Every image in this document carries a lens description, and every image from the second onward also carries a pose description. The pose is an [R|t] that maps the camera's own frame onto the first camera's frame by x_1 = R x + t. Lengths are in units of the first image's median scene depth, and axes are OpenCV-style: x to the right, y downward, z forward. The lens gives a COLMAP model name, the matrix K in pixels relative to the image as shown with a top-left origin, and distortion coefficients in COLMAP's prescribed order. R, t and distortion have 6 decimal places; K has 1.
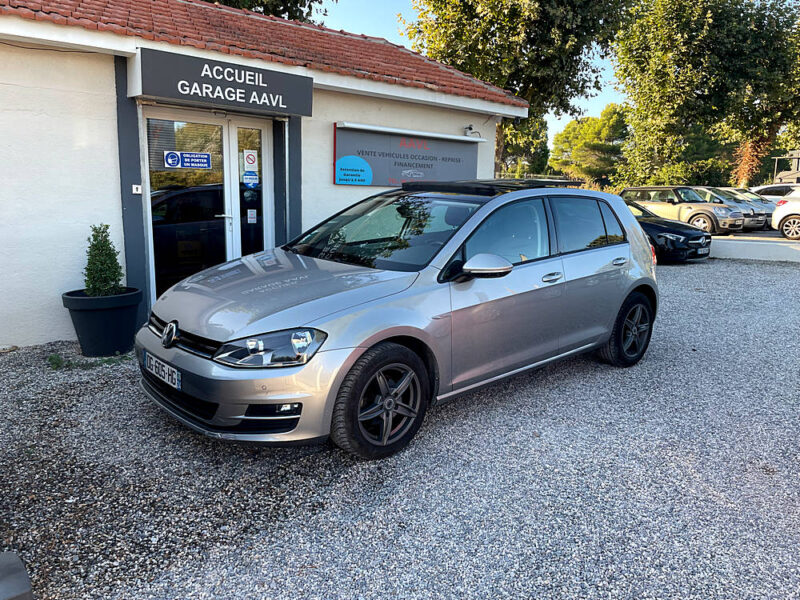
lens RADIAL K [[607.3, 0, 397.8], [0, 607.3, 296.5], [0, 0, 1]] dist [0.097519, -0.140811]
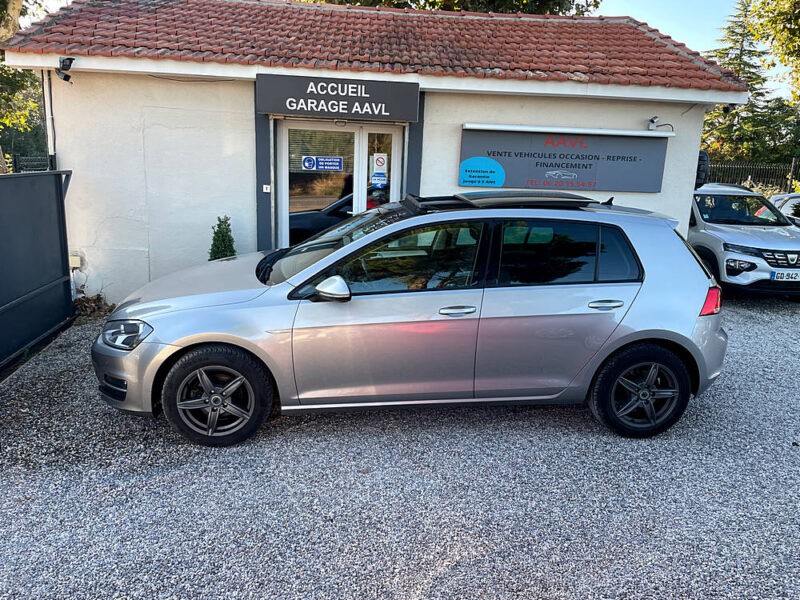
lens RADIAL K [[597.4, 0, 395.4], [0, 597.4, 299.1], [0, 0, 1]] dist [0.091668, -0.124401]
pose [[0.803678, 0.142355, -0.577787, 0.505622], [-0.119802, 0.989790, 0.077224, -0.078094], [0.582881, 0.007157, 0.812526, 0.170971]]
